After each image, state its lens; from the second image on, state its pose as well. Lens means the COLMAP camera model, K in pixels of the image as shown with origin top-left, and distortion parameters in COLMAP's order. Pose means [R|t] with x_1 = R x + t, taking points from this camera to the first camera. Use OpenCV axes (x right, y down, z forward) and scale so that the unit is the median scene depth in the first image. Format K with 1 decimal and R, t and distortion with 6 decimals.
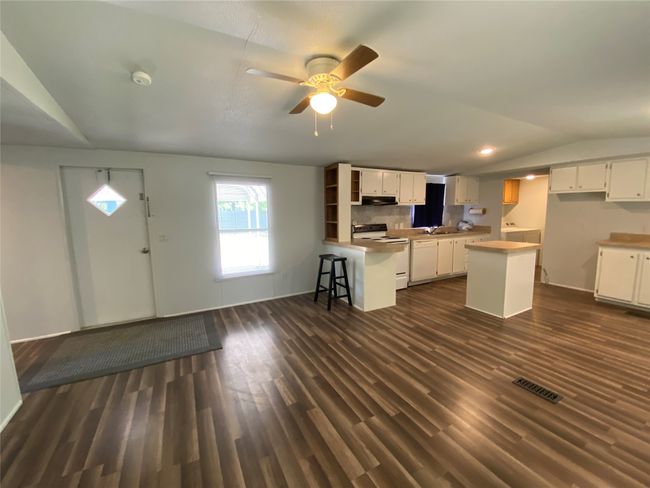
lens RADIAL K [[261.9, 0, 323.0], [0, 261.9, 242.2], [0, 0, 1]] dist [0.033109, -0.027528]
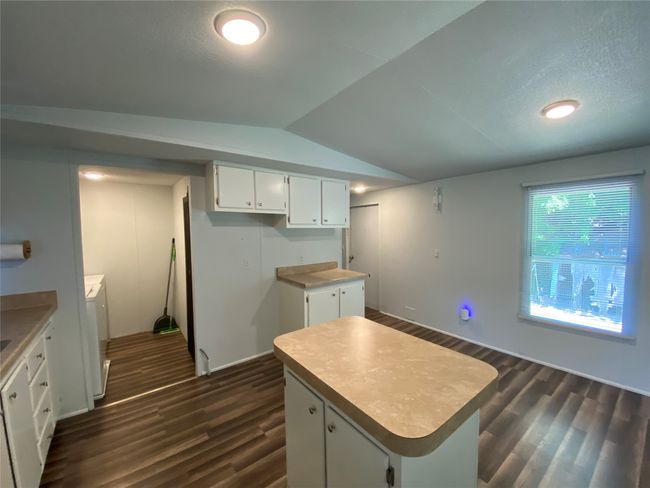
lens RADIAL K [[261.9, 0, 323.0], [0, 261.9, 242.2], [0, 0, 1]] dist [0.033109, -0.027528]
pose [[-0.149698, -0.039076, 0.987959, 0.344805], [0.129106, 0.989891, 0.058715, -0.146737], [-0.980266, 0.136341, -0.143140, 1.023298]]
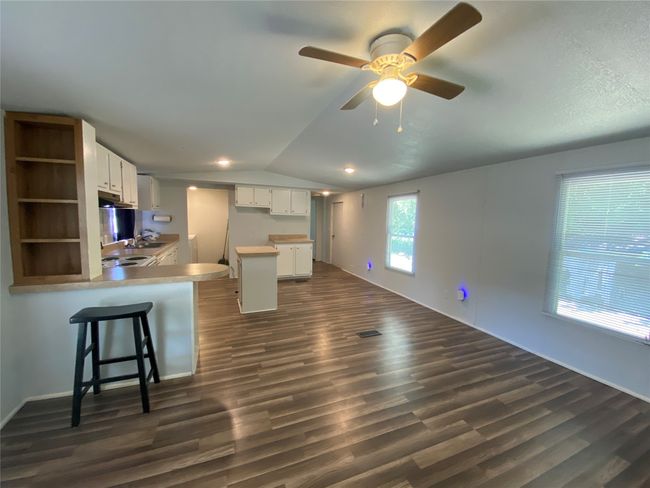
lens RADIAL K [[261.9, 0, 323.0], [0, 261.9, 242.2], [0, 0, 1]] dist [0.033109, -0.027528]
pose [[0.113365, -0.077119, 0.990556, -0.403448], [0.094097, 0.993335, 0.066566, -0.068296], [-0.989087, 0.085662, 0.119867, 0.537671]]
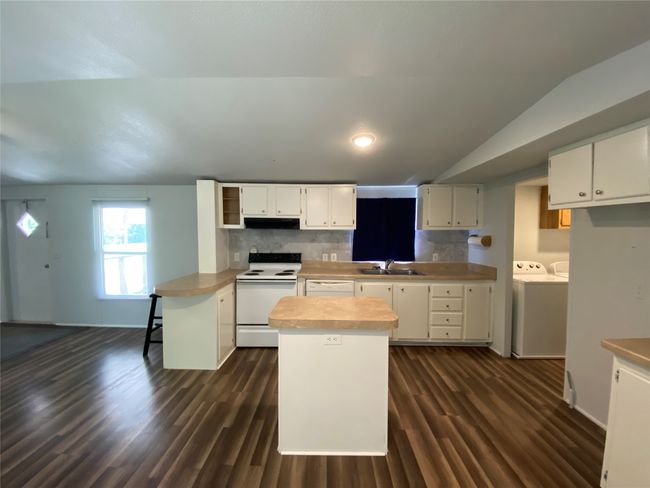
lens RADIAL K [[261.9, 0, 323.0], [0, 261.9, 242.2], [0, 0, 1]] dist [0.033109, -0.027528]
pose [[0.875305, 0.036920, -0.482160, 0.860674], [-0.070963, 0.996094, -0.052550, -0.087638], [0.478336, 0.080213, 0.874506, 0.481211]]
